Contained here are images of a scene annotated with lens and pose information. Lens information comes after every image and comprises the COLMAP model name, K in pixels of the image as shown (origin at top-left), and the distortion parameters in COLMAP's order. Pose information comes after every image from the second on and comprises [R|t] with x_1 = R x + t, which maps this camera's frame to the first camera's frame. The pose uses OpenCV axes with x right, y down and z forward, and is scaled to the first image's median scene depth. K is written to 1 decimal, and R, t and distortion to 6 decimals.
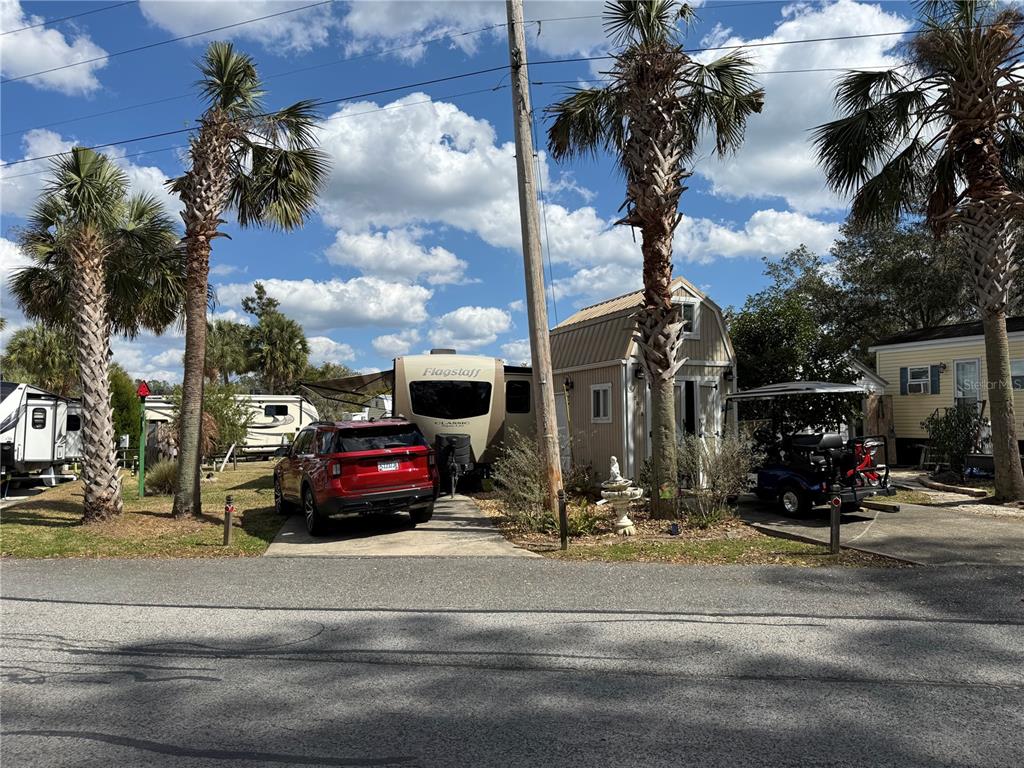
lens RADIAL K [[713.9, 0, 507.0], [0, 713.9, 392.3], [0, 0, 1]] dist [0.071085, -0.097241]
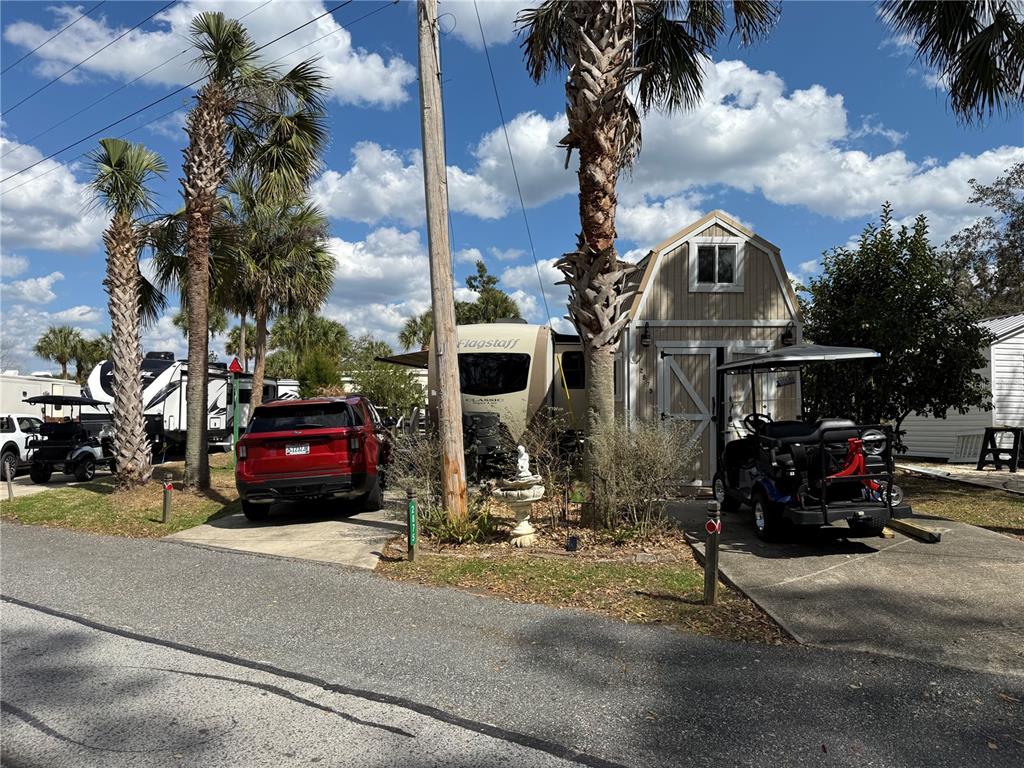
lens RADIAL K [[706.7, 0, 518.1], [0, 706.7, 387.0], [0, 0, 1]] dist [0.080858, -0.118947]
pose [[0.931739, -0.001669, -0.363124, 0.352411], [0.013675, 0.999441, 0.030494, 0.000888], [0.362871, -0.033378, 0.931242, 0.226139]]
